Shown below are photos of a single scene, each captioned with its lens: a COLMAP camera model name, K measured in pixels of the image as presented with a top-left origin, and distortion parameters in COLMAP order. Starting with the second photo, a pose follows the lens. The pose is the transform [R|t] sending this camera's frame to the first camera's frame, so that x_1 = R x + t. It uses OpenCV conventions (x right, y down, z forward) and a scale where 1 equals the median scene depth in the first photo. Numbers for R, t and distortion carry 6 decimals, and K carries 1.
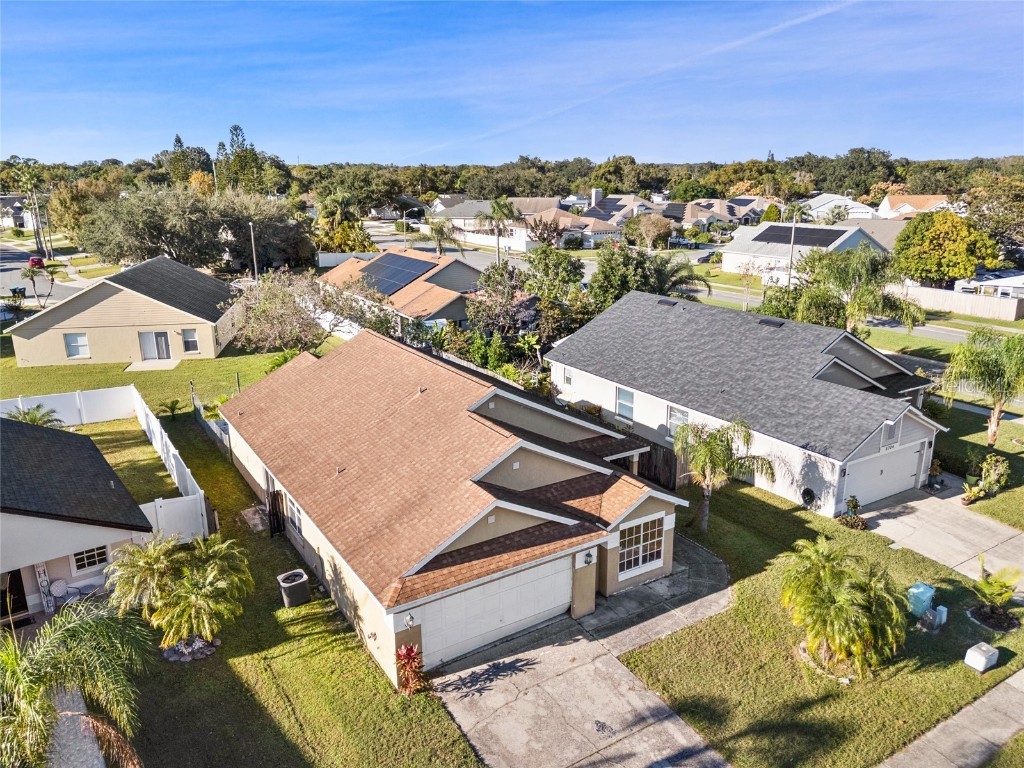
lens RADIAL K [[744.9, 0, 517.3], [0, 744.9, 417.6], [0, 0, 1]] dist [0.033389, -0.001715]
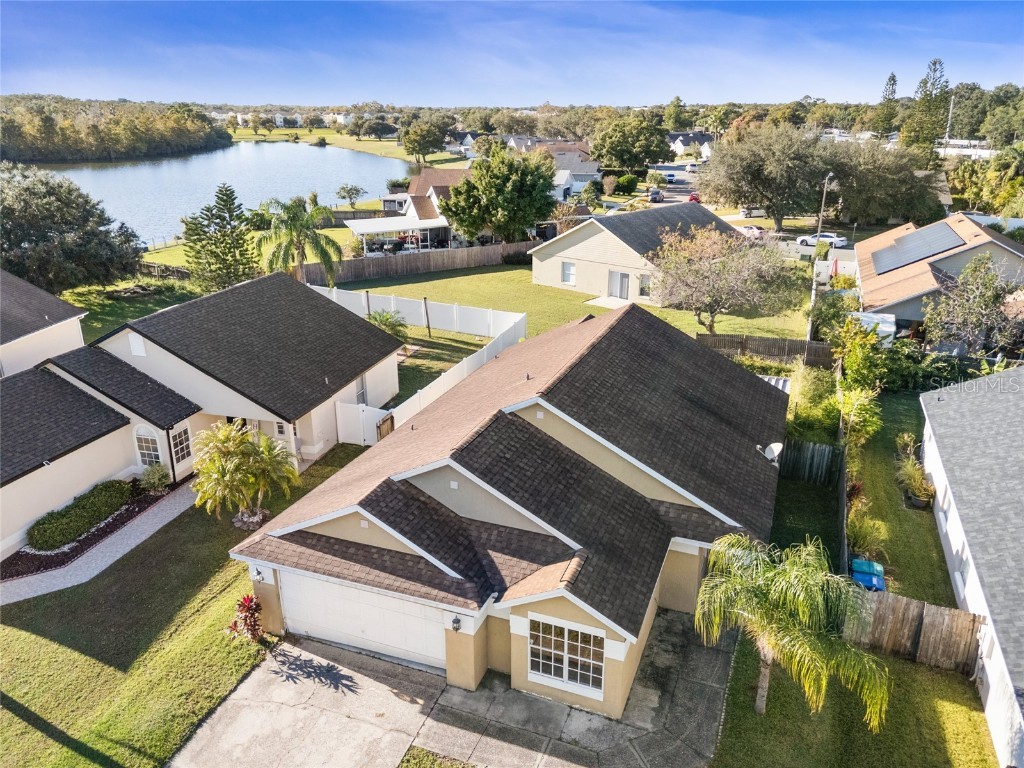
lens RADIAL K [[744.9, 0, 517.3], [0, 744.9, 417.6], [0, 0, 1]] dist [0.033389, -0.001715]
pose [[0.590941, 0.312571, -0.743699, 0.622450], [-0.258429, 0.946652, 0.192524, -0.183646], [0.764201, 0.078423, 0.640193, 0.478399]]
